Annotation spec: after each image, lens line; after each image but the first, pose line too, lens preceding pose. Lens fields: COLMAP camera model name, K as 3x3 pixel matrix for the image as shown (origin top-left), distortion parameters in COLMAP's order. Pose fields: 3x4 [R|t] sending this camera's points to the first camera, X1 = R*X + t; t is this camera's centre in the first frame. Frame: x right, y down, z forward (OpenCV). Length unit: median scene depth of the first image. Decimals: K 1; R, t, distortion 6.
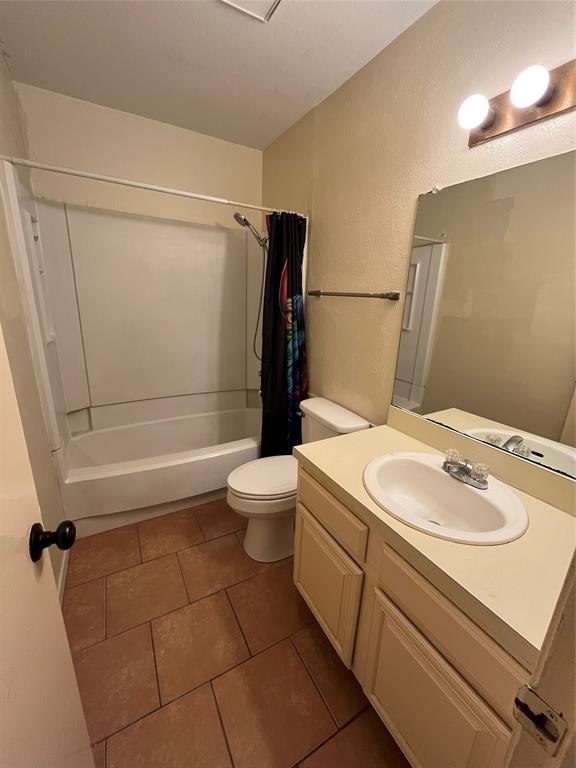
lens RADIAL K [[305.0, 0, 277.3], [0, 305.0, 395.0], [0, 0, 1]] dist [-0.001003, -0.008422]
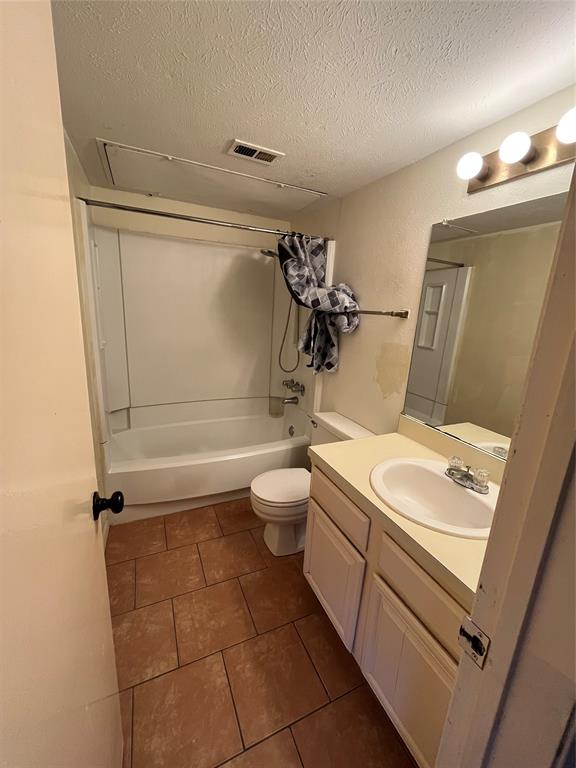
lens RADIAL K [[311.4, 0, 289.5], [0, 311.4, 381.1], [0, 0, 1]] dist [-0.004102, 0.000558]
pose [[0.998002, 0.033752, -0.053416, 0.036110], [-0.038605, 0.994956, -0.092590, 0.037513], [0.050022, 0.094467, 0.994270, -0.163748]]
